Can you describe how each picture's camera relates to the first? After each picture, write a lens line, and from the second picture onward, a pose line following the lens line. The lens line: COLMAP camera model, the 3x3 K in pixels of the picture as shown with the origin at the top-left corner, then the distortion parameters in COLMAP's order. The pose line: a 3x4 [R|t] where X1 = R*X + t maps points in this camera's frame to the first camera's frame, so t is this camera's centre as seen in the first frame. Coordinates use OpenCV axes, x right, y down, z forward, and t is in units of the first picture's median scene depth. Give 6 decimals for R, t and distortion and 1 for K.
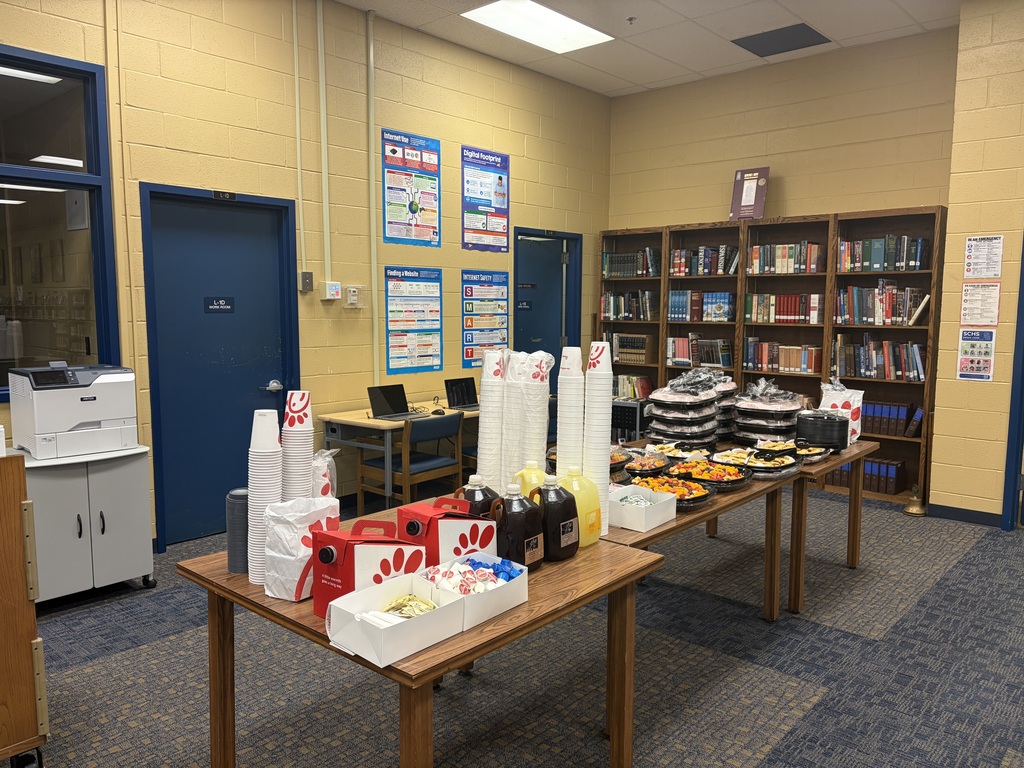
lens RADIAL K [[762.7, 0, 512.9], [0, 762.7, 395.3], [0, 0, 1]] dist [0.033477, -0.069837]
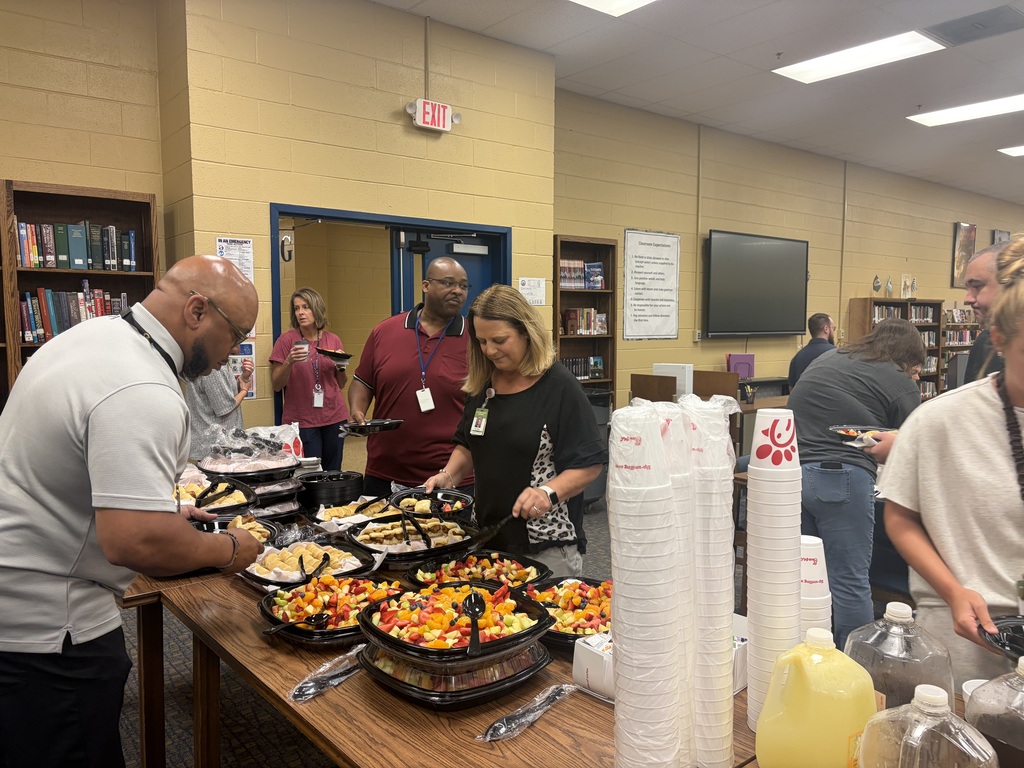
lens RADIAL K [[780.8, 0, 509.7], [0, 780.8, 395.7], [0, 0, 1]] dist [0.065419, -0.080104]
pose [[0.144765, -0.093220, 0.985065, -0.222339], [0.118678, 0.990001, 0.076246, -0.049403], [-0.982323, 0.105867, 0.154381, 0.479011]]
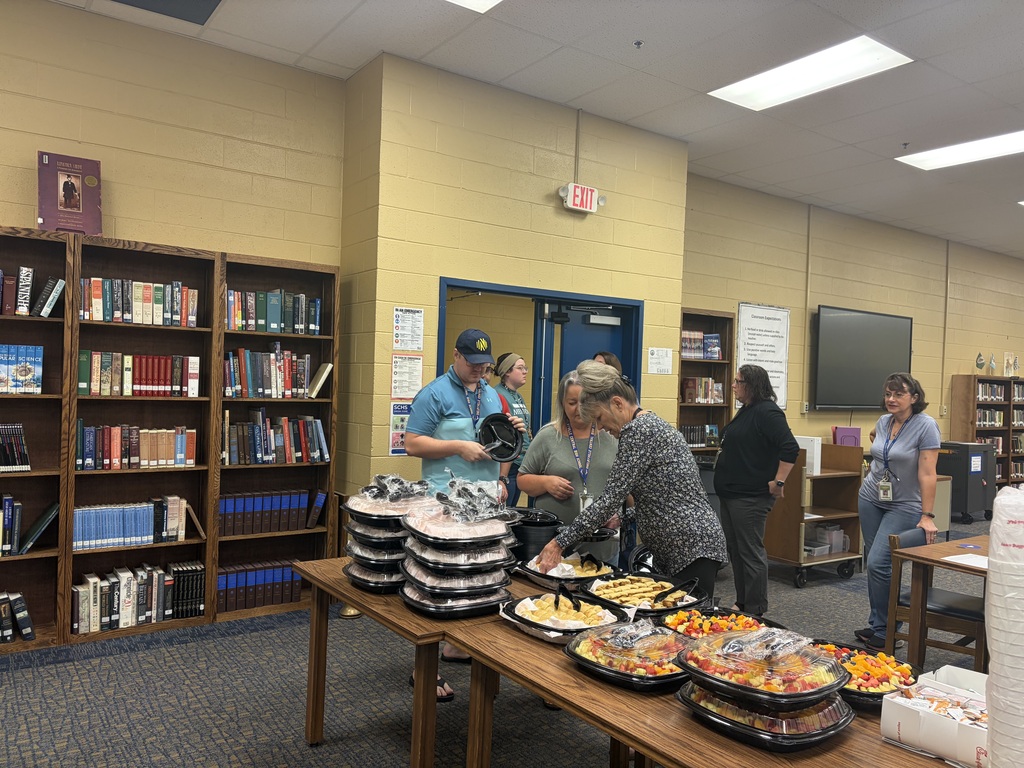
lens RADIAL K [[780.8, 0, 509.7], [0, 780.8, 395.7], [0, 0, 1]] dist [0.065419, -0.080104]
pose [[0.208638, -0.013895, 0.977894, -0.286778], [0.084065, 0.996453, -0.003777, -0.069290], [-0.974373, 0.082995, 0.209066, 0.574522]]
